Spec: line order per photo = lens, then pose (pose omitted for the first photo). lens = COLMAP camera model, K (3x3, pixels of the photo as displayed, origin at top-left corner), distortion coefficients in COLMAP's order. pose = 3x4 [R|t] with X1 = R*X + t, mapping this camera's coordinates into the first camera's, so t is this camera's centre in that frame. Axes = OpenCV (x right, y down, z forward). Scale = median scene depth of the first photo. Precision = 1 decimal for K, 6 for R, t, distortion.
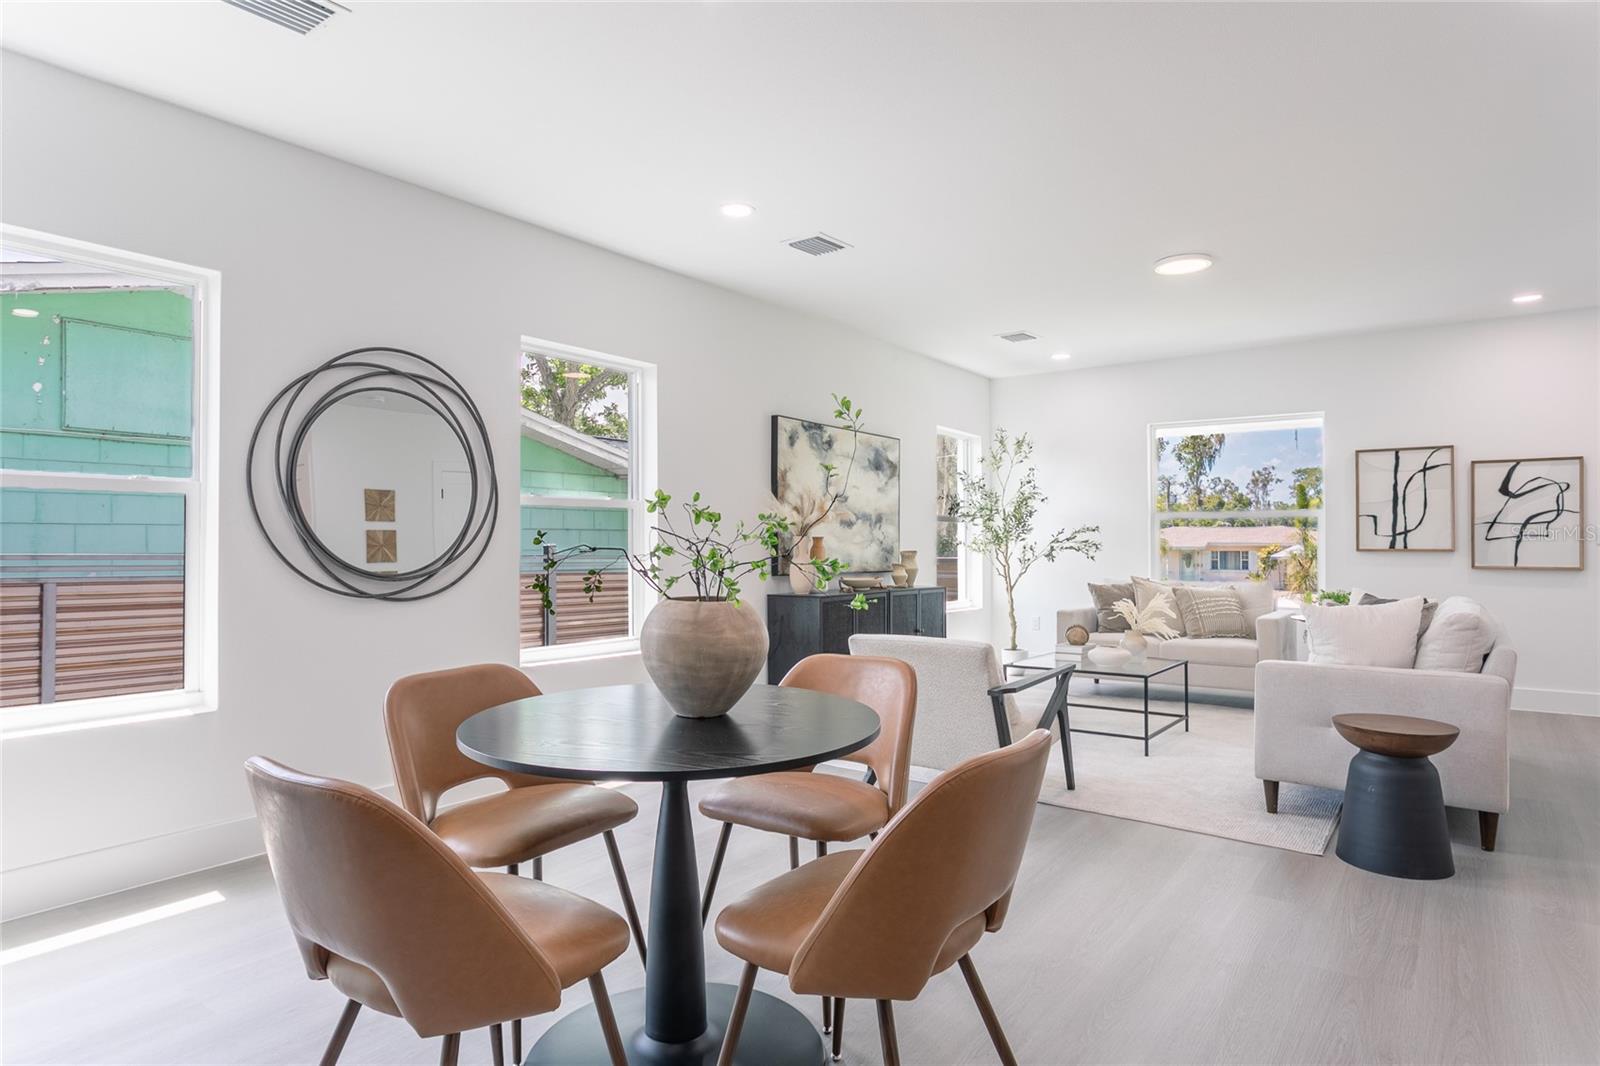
lens RADIAL K [[890.6, 0, 837.8], [0, 890.6, 530.0], [0, 0, 1]] dist [-0.001836, 0.000311]
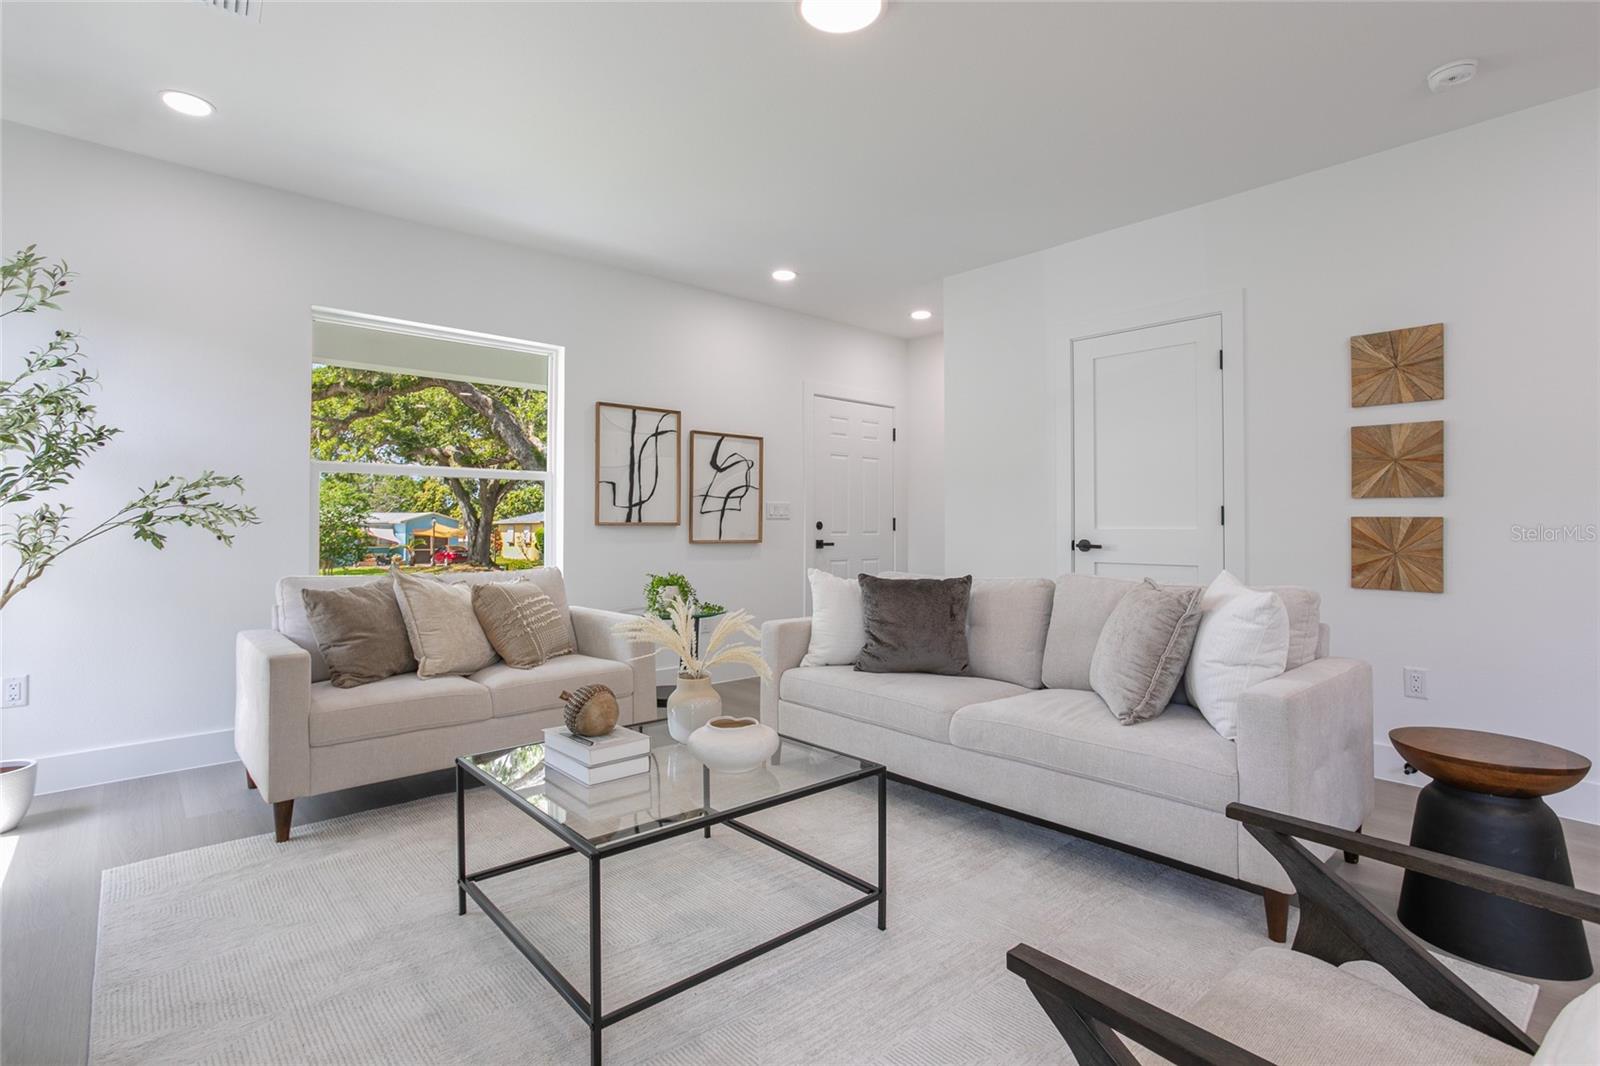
lens RADIAL K [[773.2, 0, 761.7], [0, 773.2, 527.1], [0, 0, 1]] dist [-0.048994, 0.000493]
pose [[0.245282, 0.002779, 0.969448, -0.067971], [-0.012662, 0.999920, 0.000338, 0.023928], [-0.969369, -0.012358, 0.245298, 0.696627]]
